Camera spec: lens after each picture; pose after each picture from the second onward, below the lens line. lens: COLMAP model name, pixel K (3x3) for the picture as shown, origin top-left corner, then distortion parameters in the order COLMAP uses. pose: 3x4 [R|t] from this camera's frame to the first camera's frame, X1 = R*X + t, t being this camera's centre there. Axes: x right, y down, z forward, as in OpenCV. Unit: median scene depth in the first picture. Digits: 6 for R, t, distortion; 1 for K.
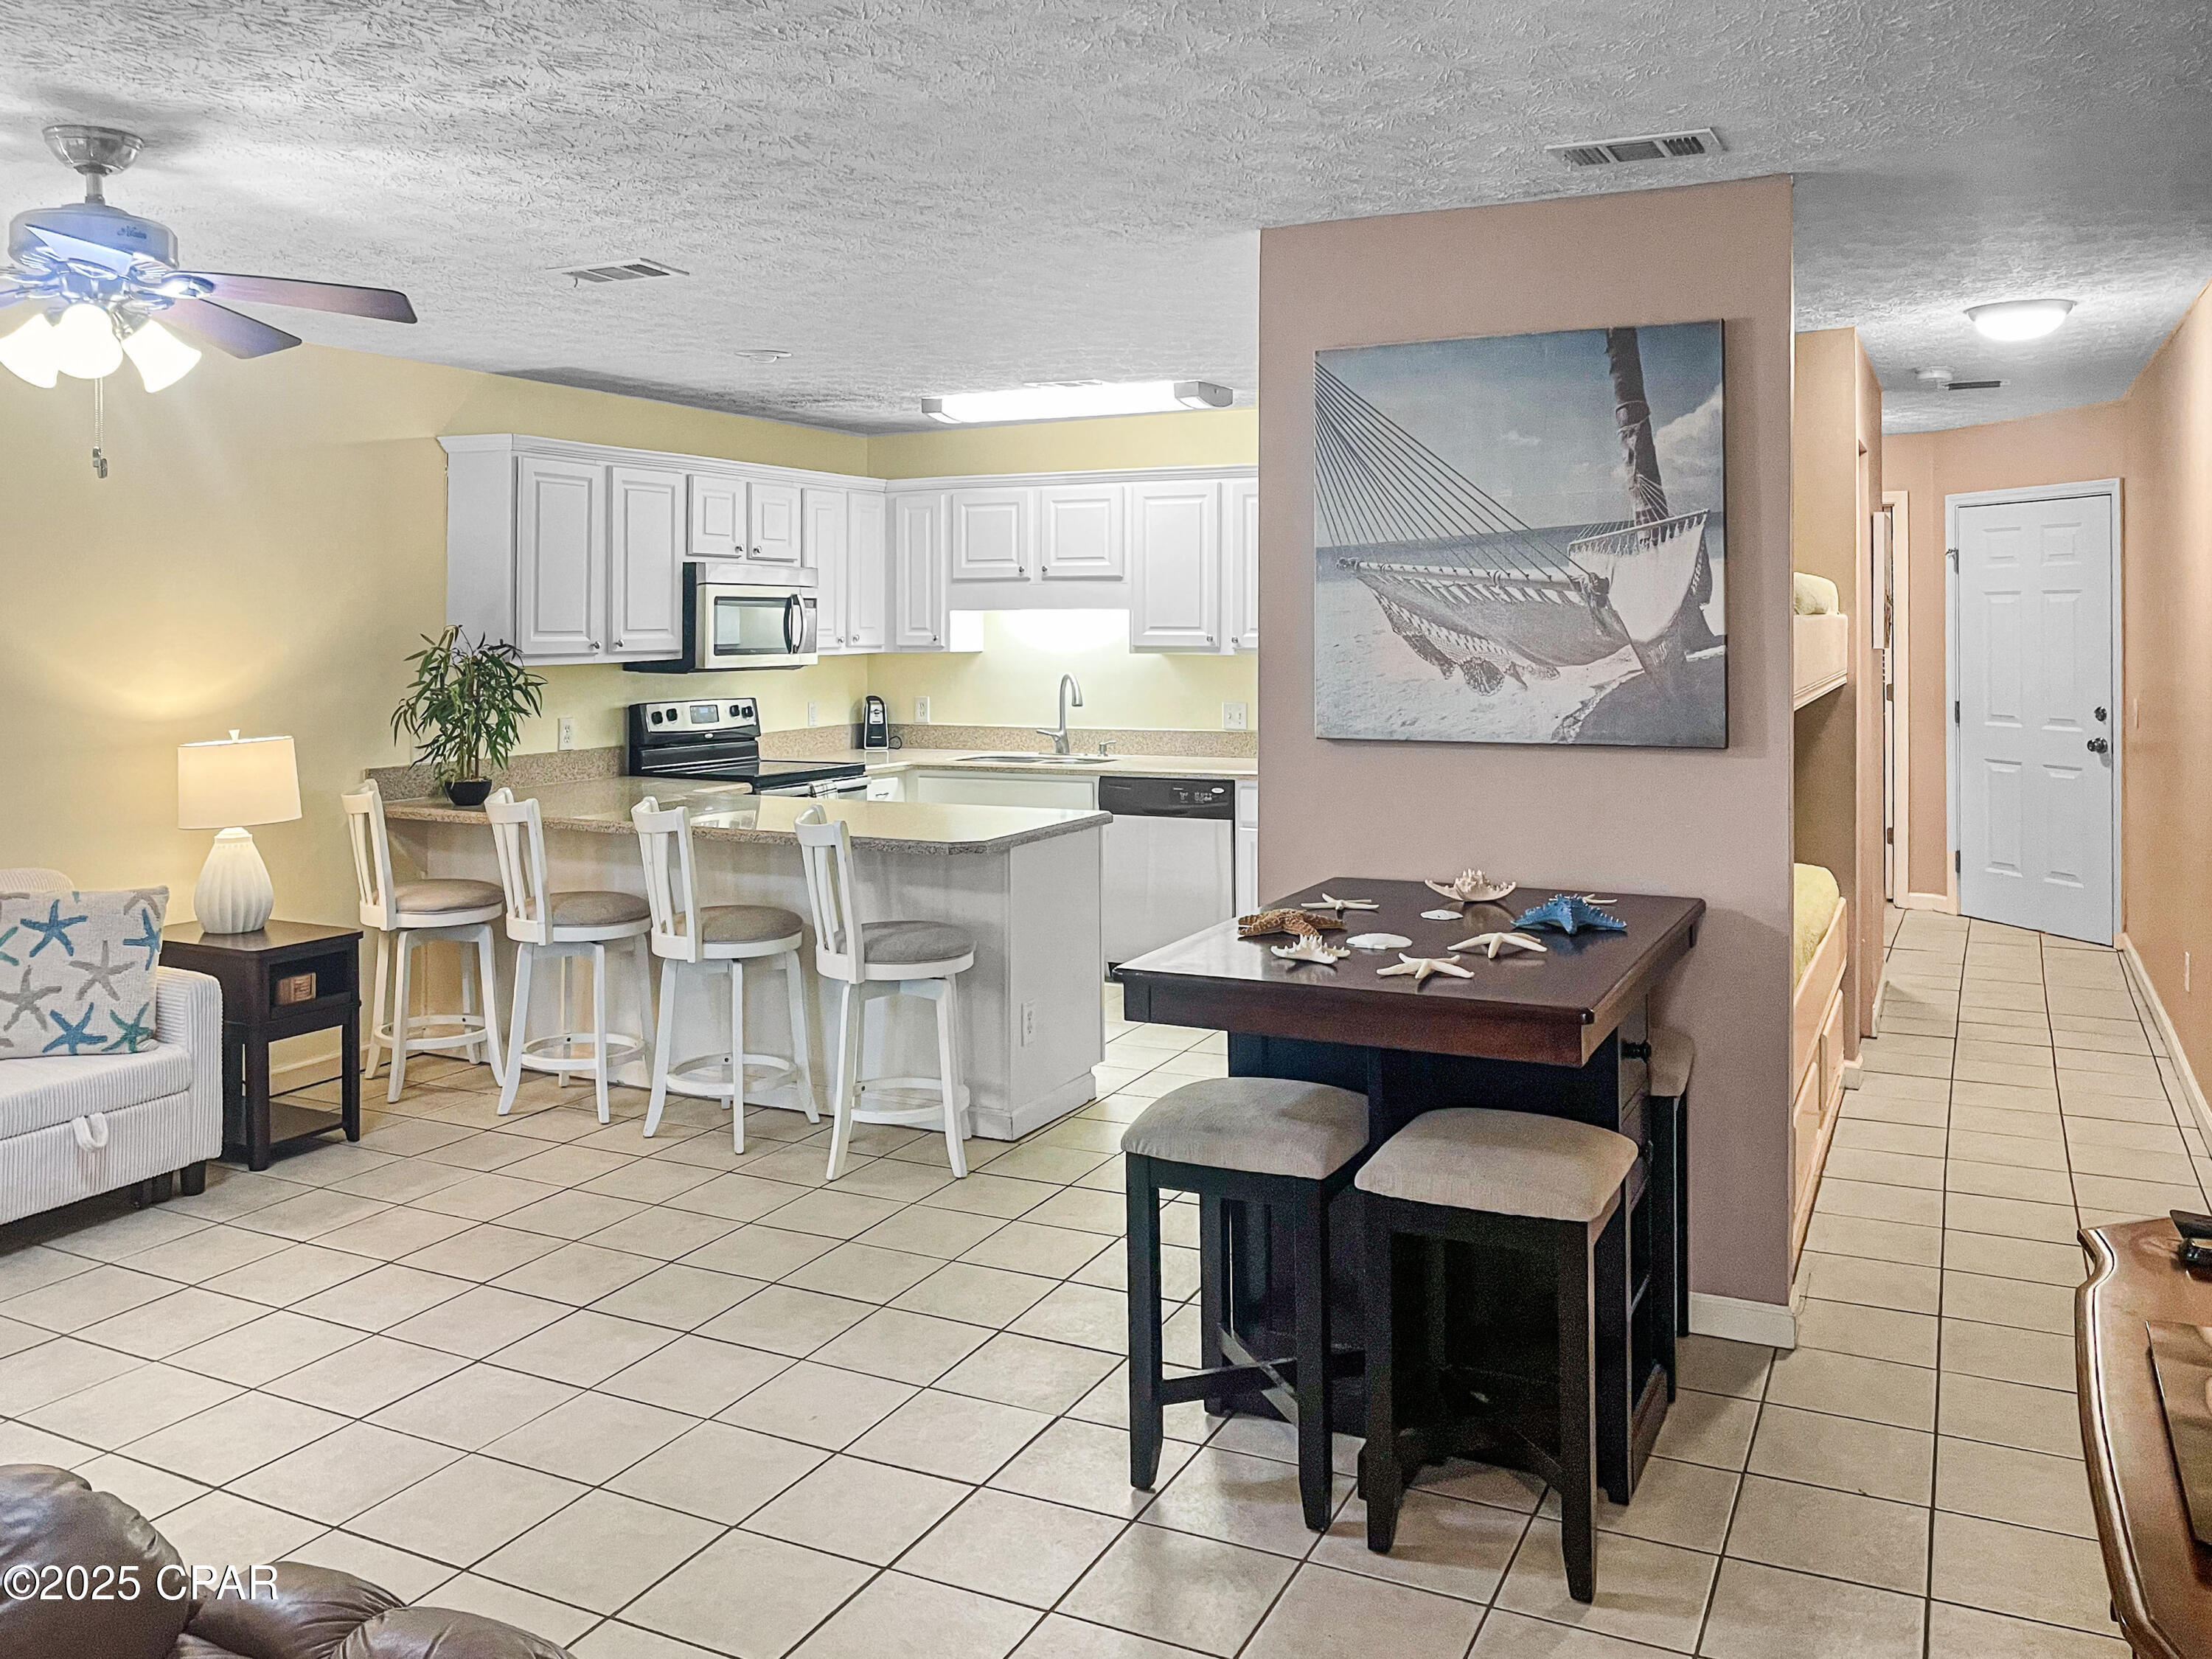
lens RADIAL K [[1830.6, 0, 1108.0], [0, 1830.6, 626.1], [0, 0, 1]] dist [-0.000172, 0.002475]
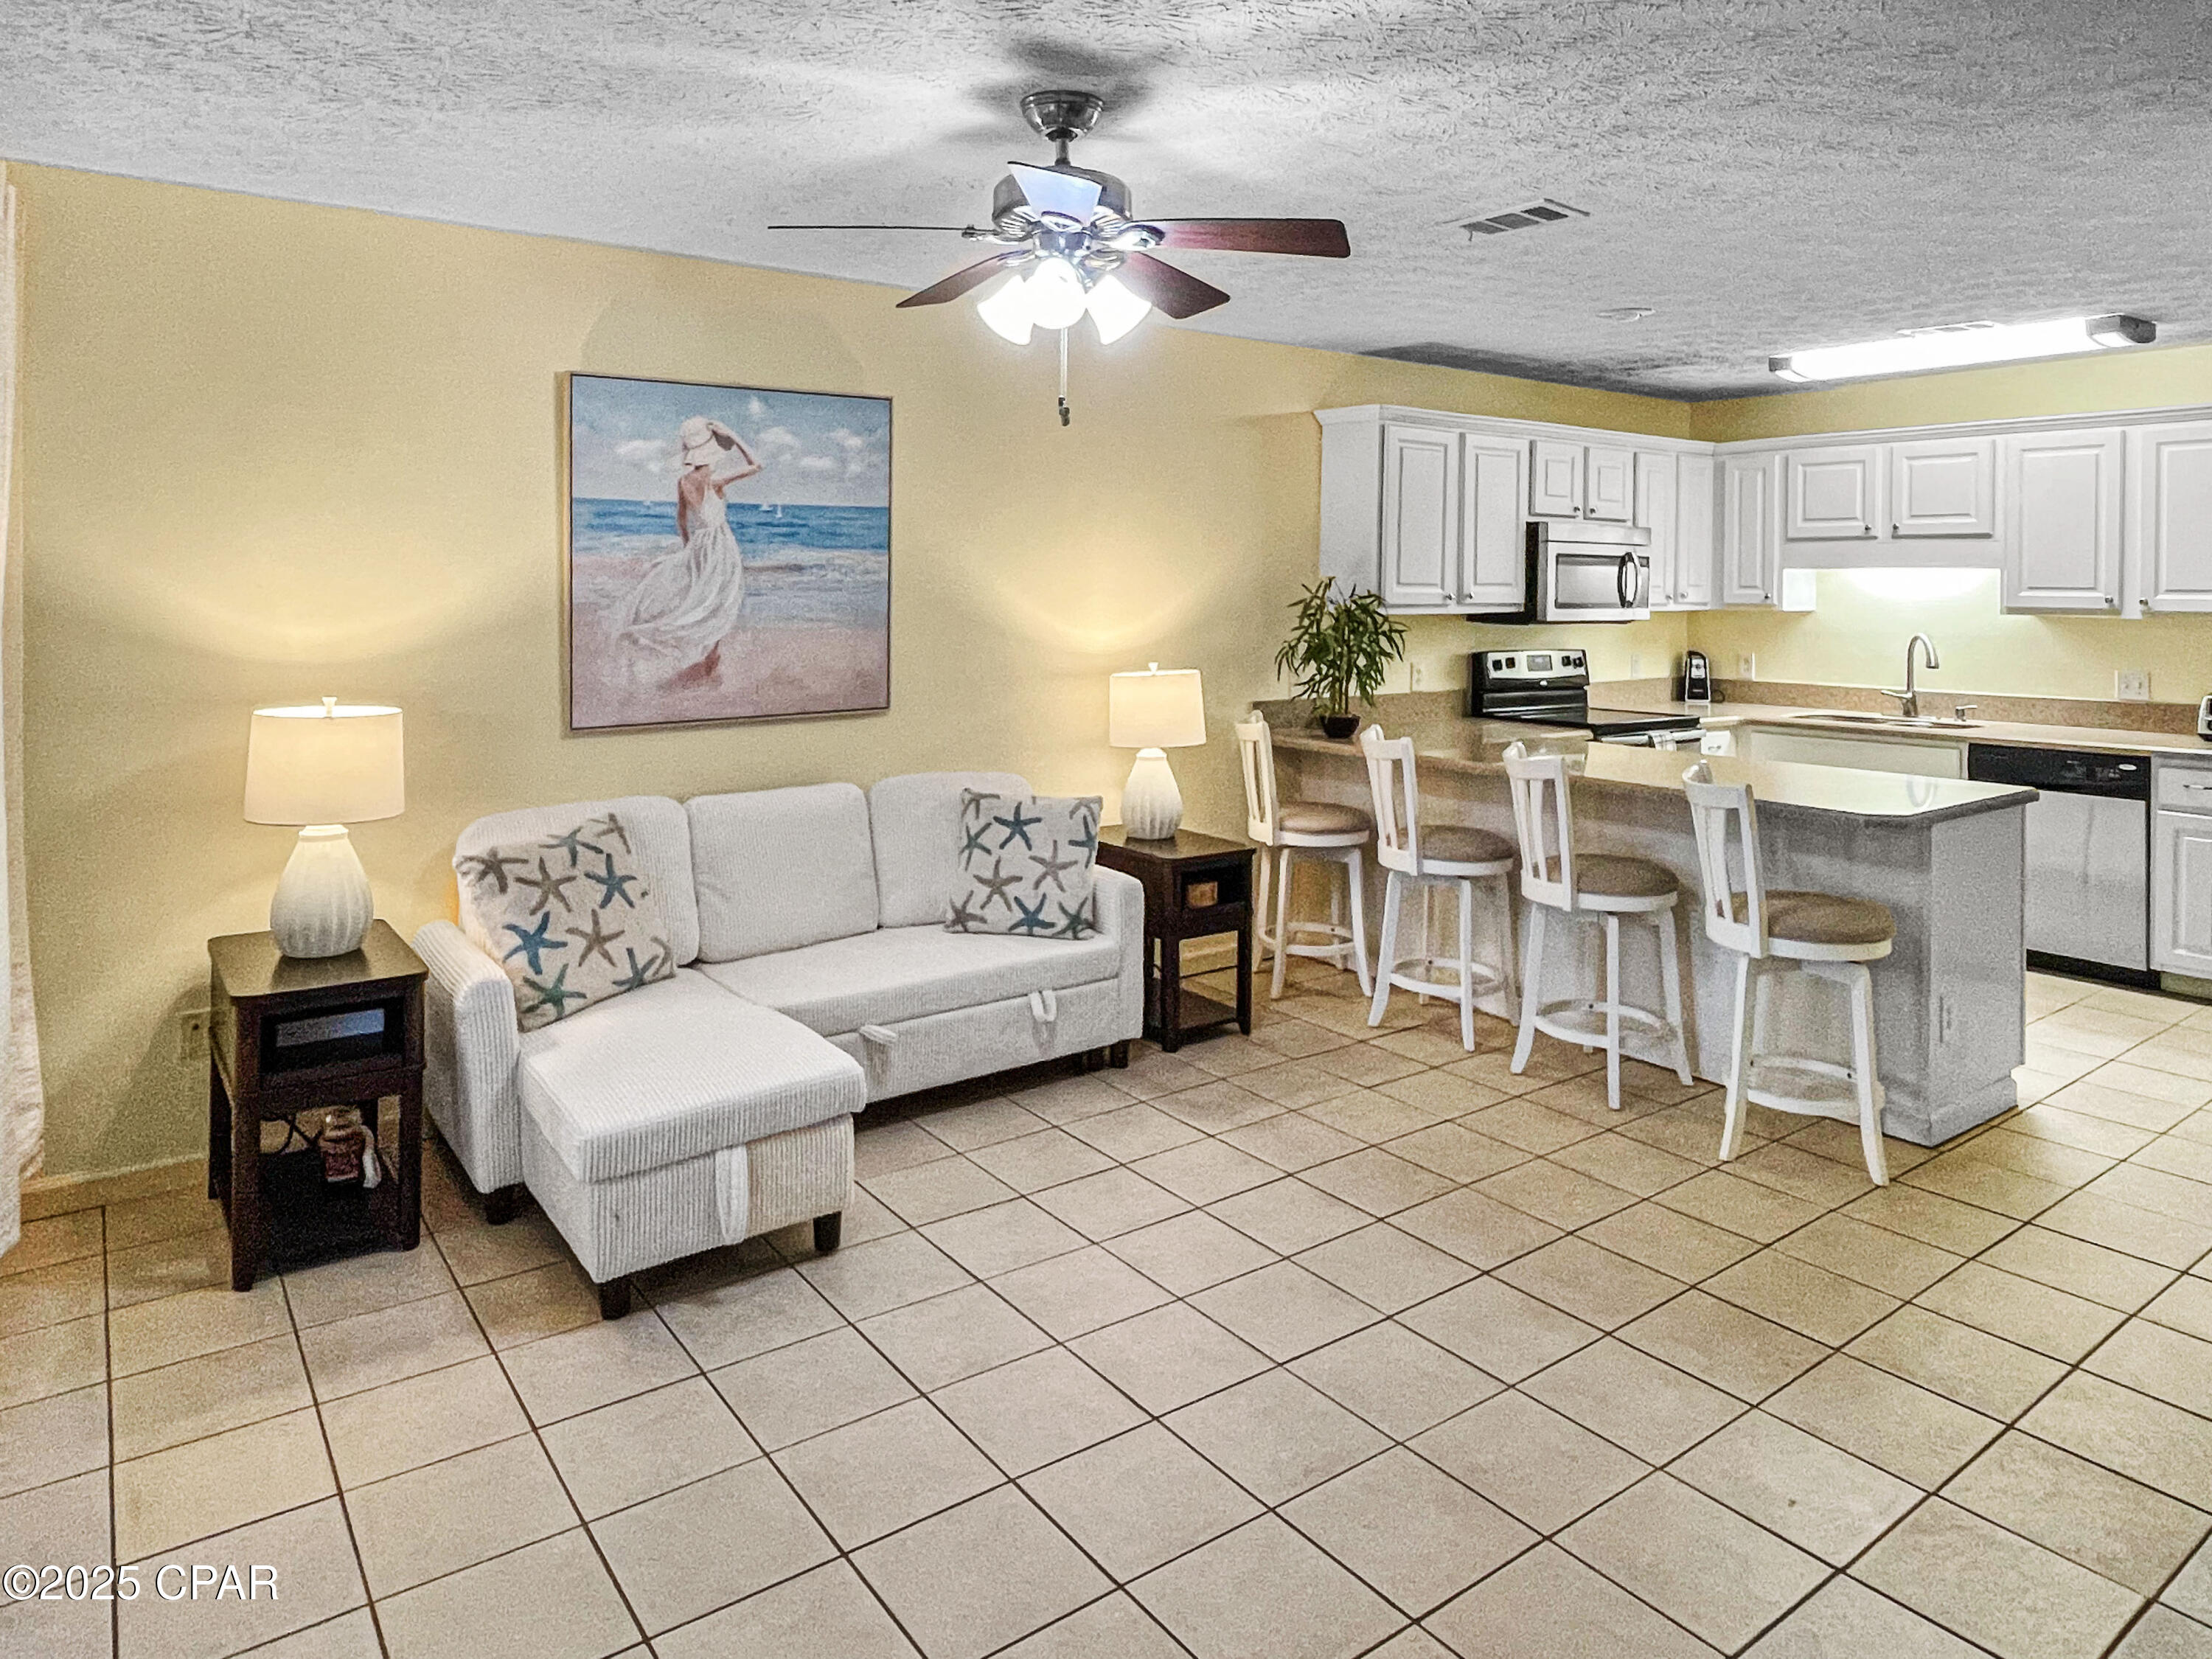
lens RADIAL K [[1441.0, 0, 1065.5], [0, 1441.0, 583.9], [0, 0, 1]] dist [-0.002427, -0.001663]
pose [[0.884323, 0.009725, -0.466775, -0.093490], [-0.011716, 0.999930, -0.001363, 0.007512], [0.466729, 0.006674, 0.884375, 0.154443]]
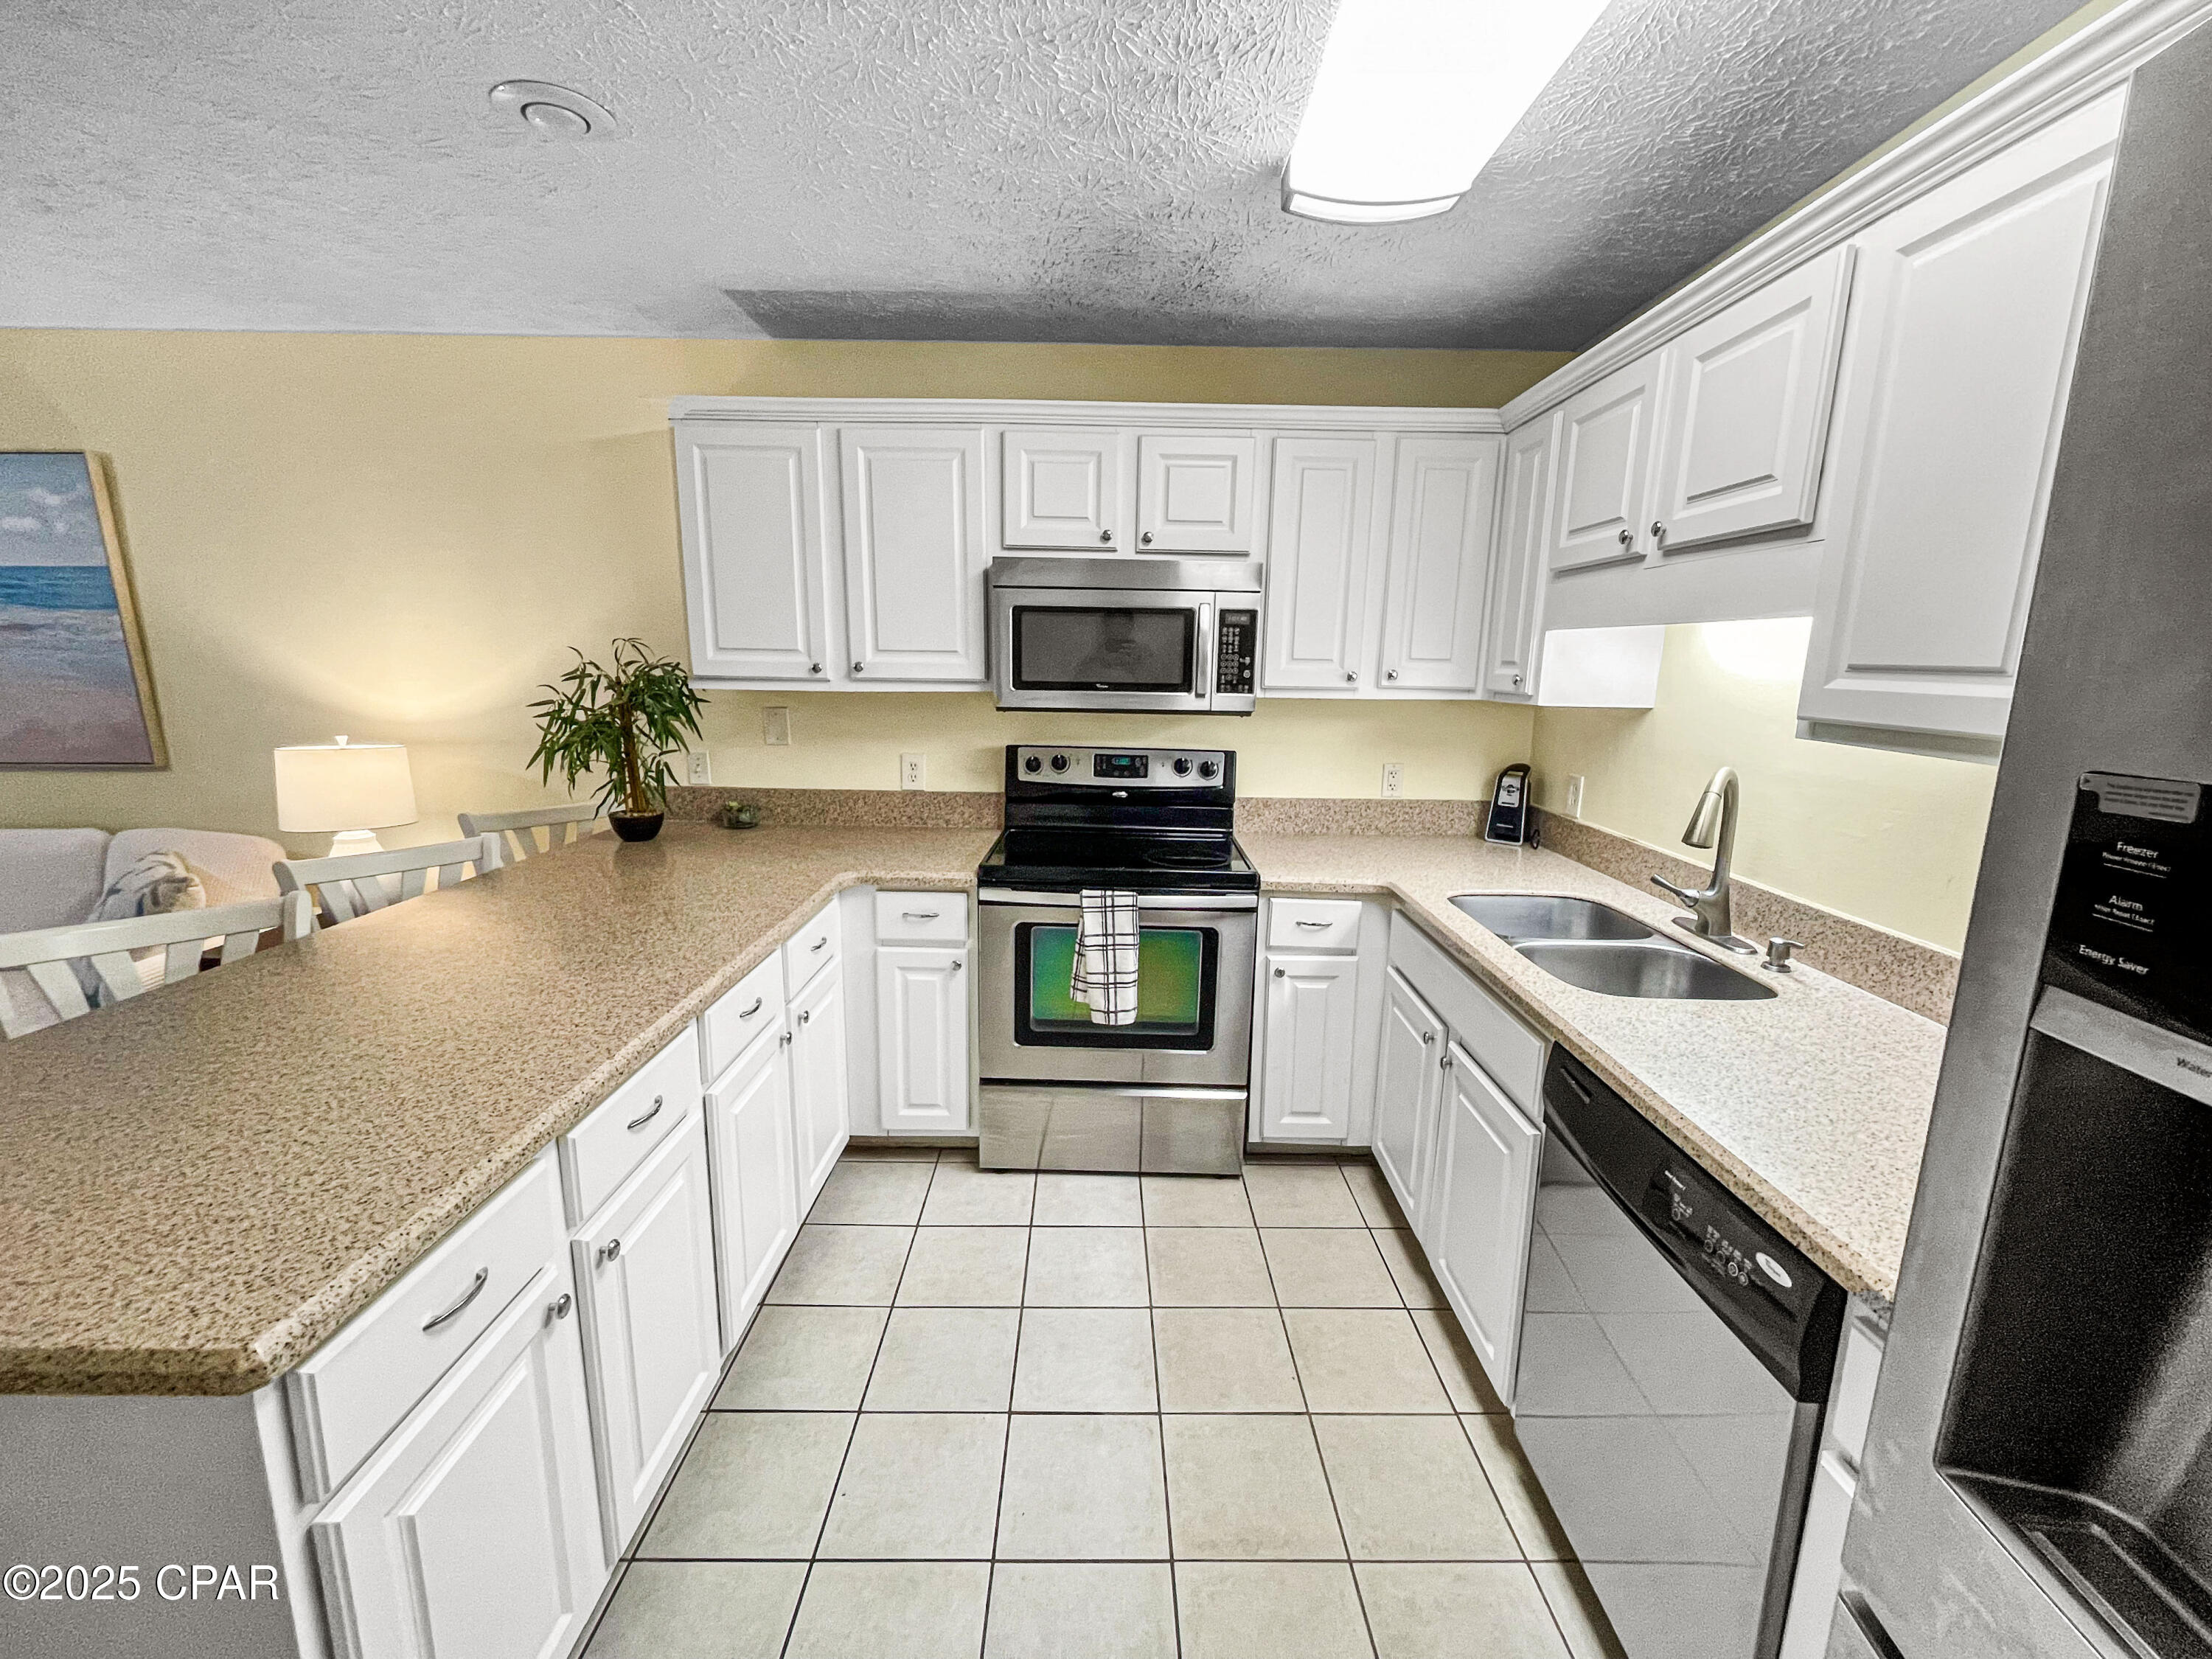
lens RADIAL K [[902.4, 0, 1106.0], [0, 902.4, 829.5], [0, 0, 1]] dist [-0.001685, -0.000201]
pose [[0.430531, 0.182419, -0.883950, 0.157486], [-0.021008, 0.981123, 0.192240, 0.001271], [0.902332, -0.064195, 0.426236, 1.082721]]
